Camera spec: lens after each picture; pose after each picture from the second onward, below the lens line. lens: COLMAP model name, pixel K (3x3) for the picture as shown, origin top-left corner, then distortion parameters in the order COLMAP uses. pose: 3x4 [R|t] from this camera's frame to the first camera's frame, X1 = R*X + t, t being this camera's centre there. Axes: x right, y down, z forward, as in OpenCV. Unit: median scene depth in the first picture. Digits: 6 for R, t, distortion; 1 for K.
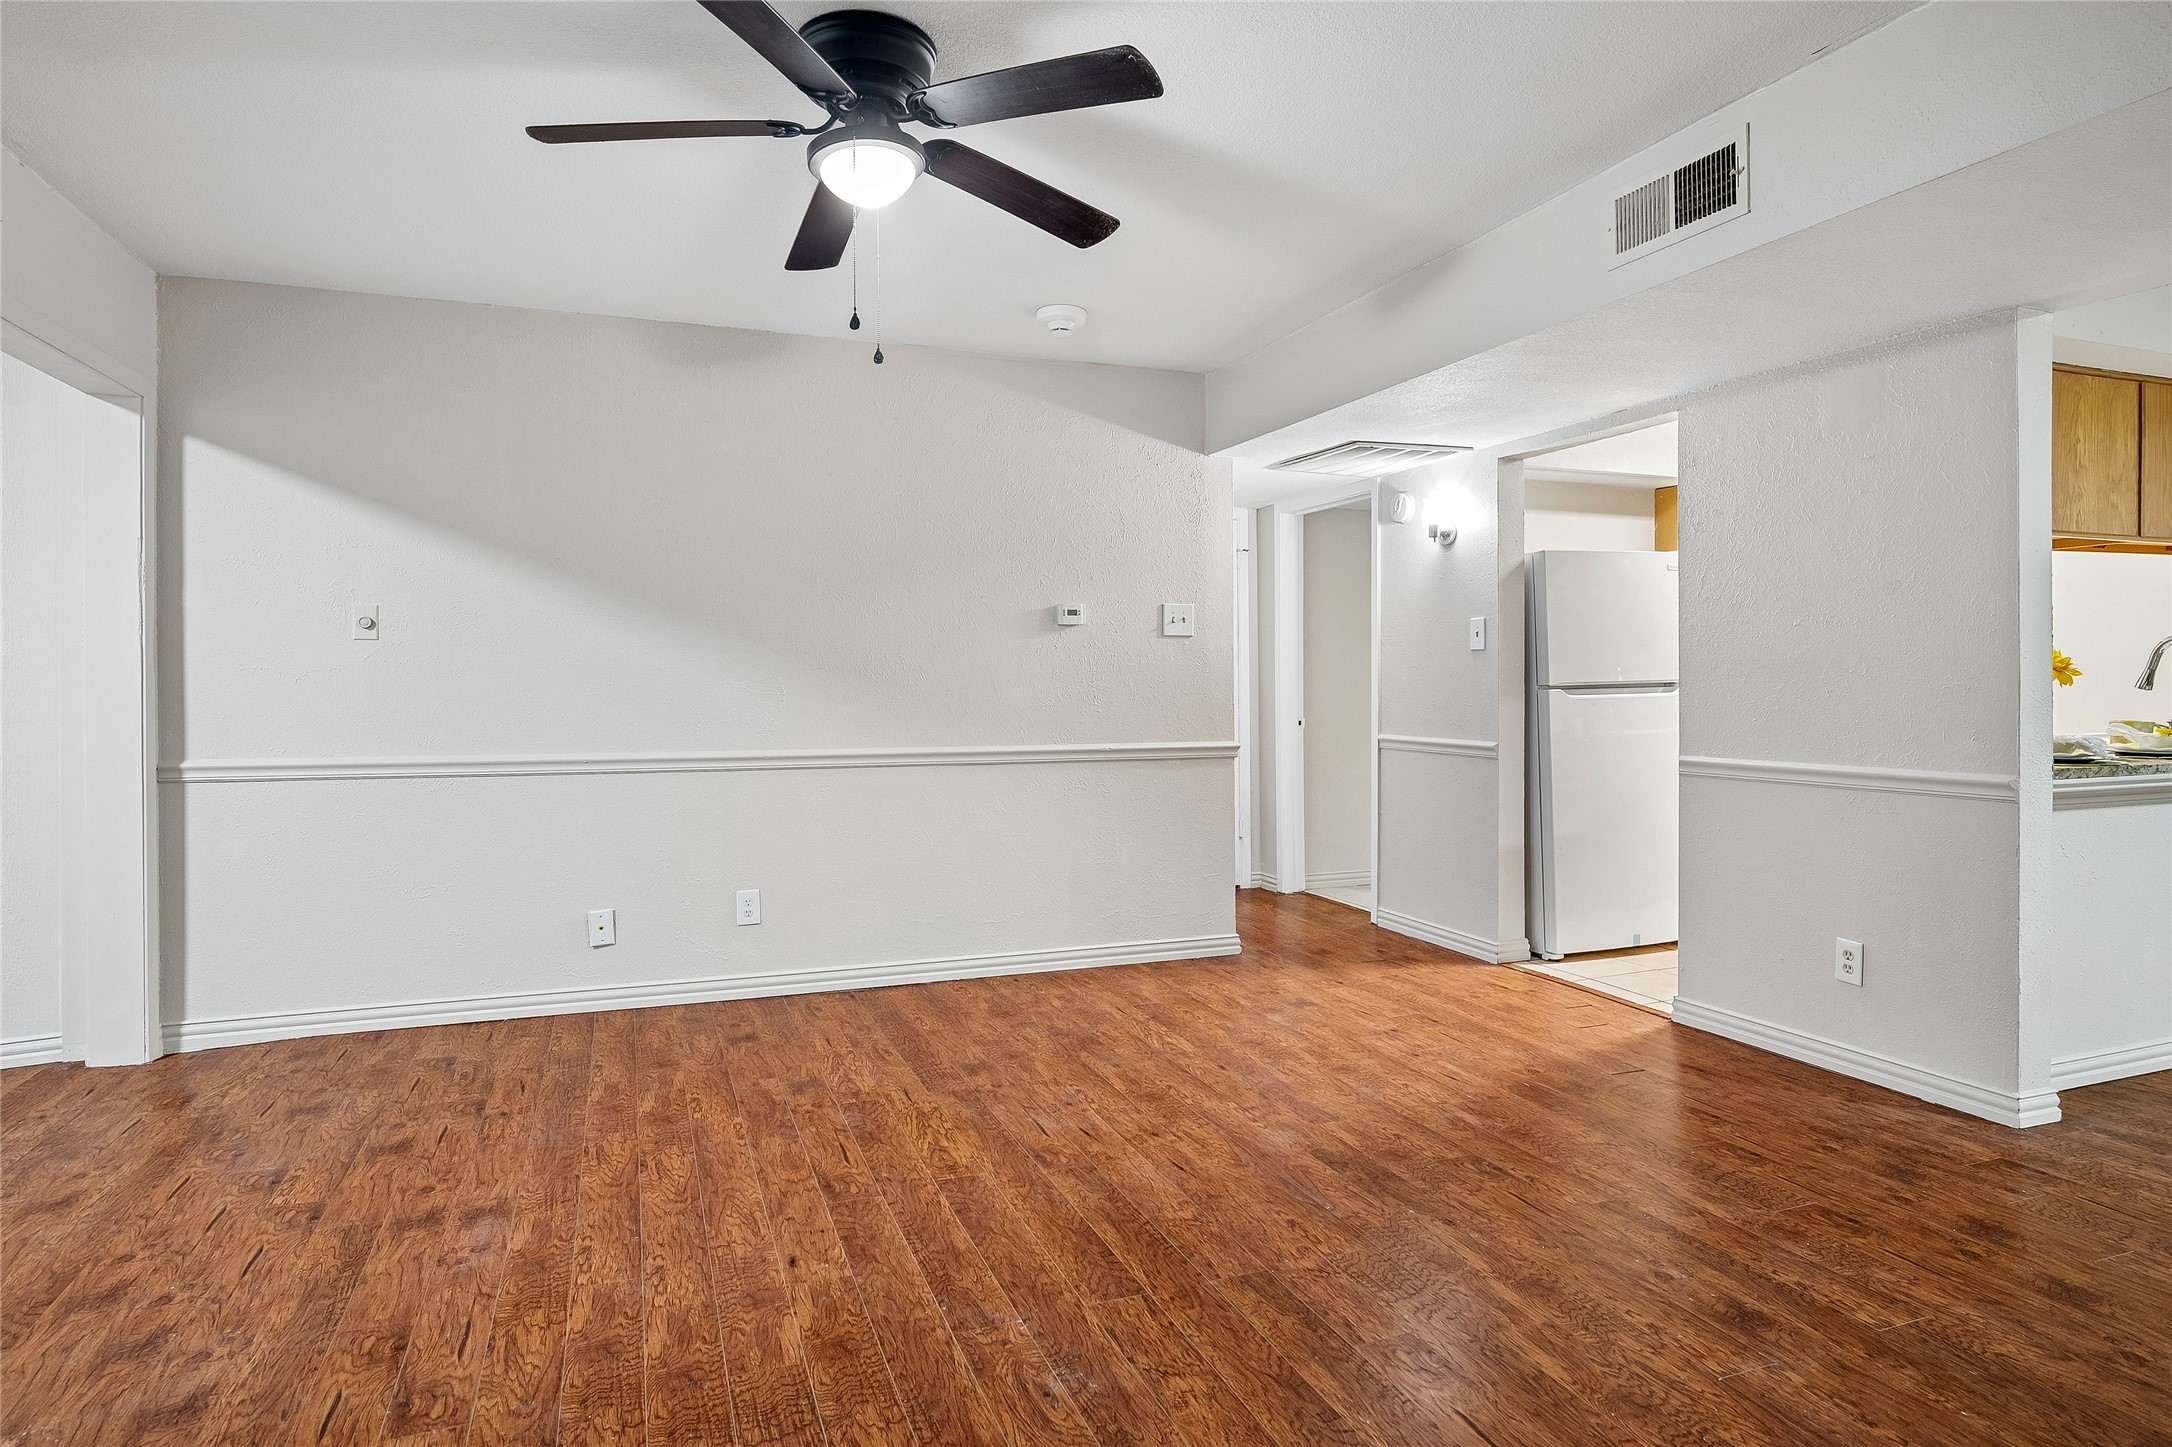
lens RADIAL K [[1194.7, 0, 1075.5], [0, 1194.7, 676.0], [0, 0, 1]] dist [0.001224, -0.001794]
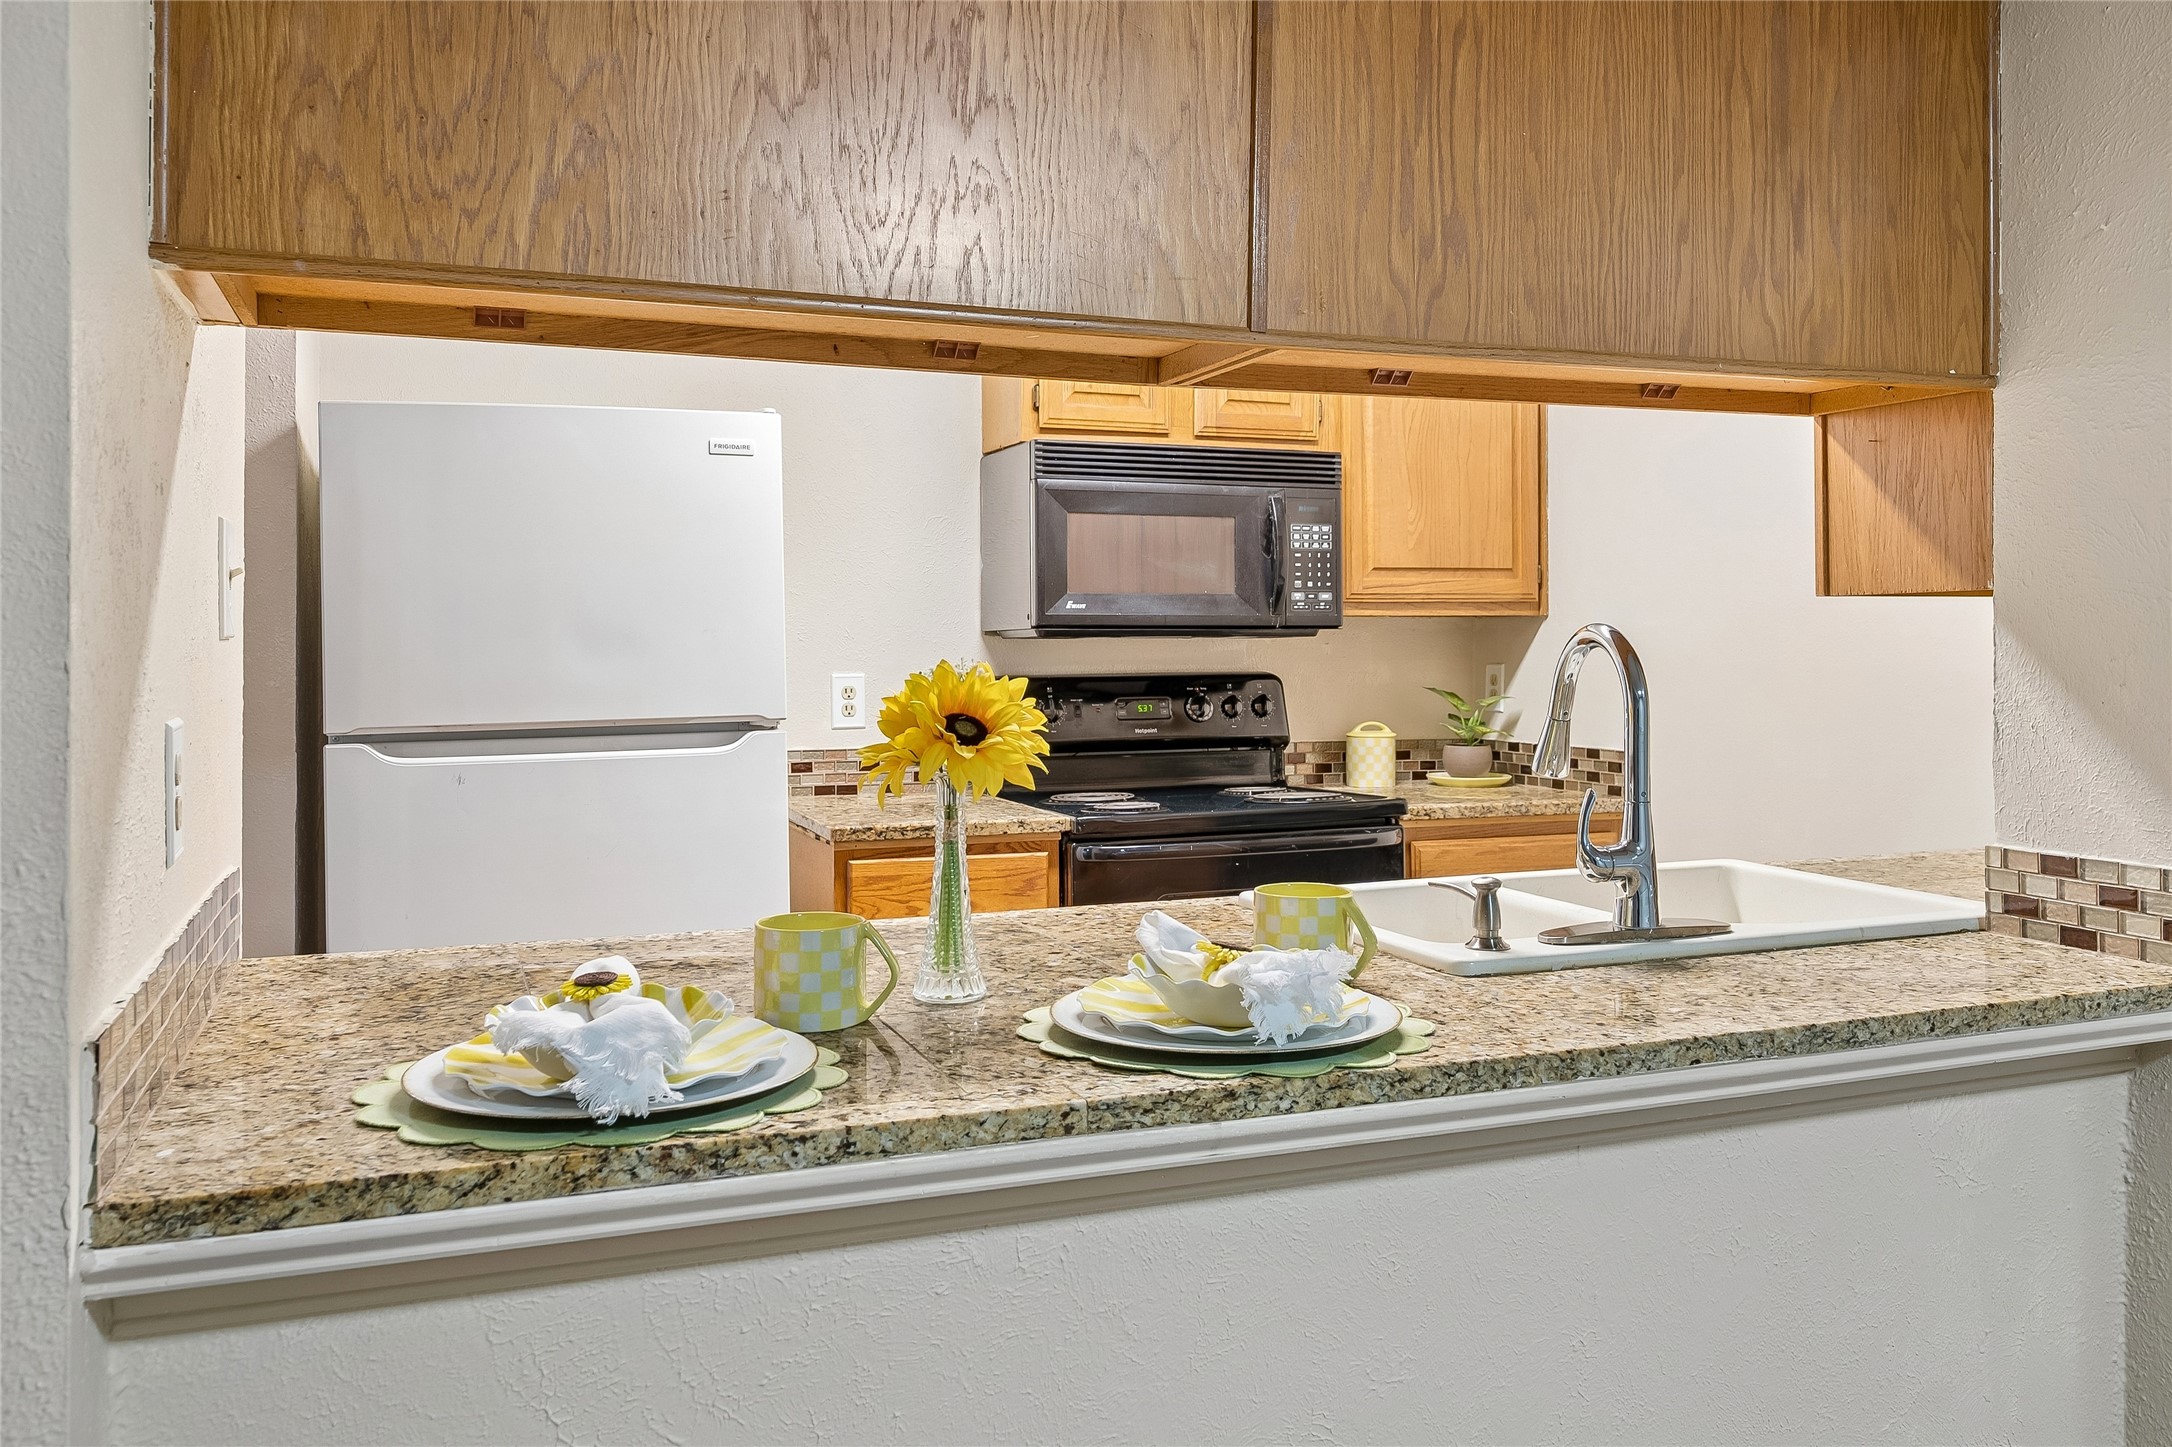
lens RADIAL K [[1713.9, 0, 1095.9], [0, 1713.9, 650.6], [0, 0, 1]] dist [-0.011061, -0.004235]
pose [[0.999907, 0.004319, 0.012924, 1.075797], [-0.004420, 0.999960, 0.007808, -0.043919], [-0.012890, -0.007864, 0.999886, 0.688555]]
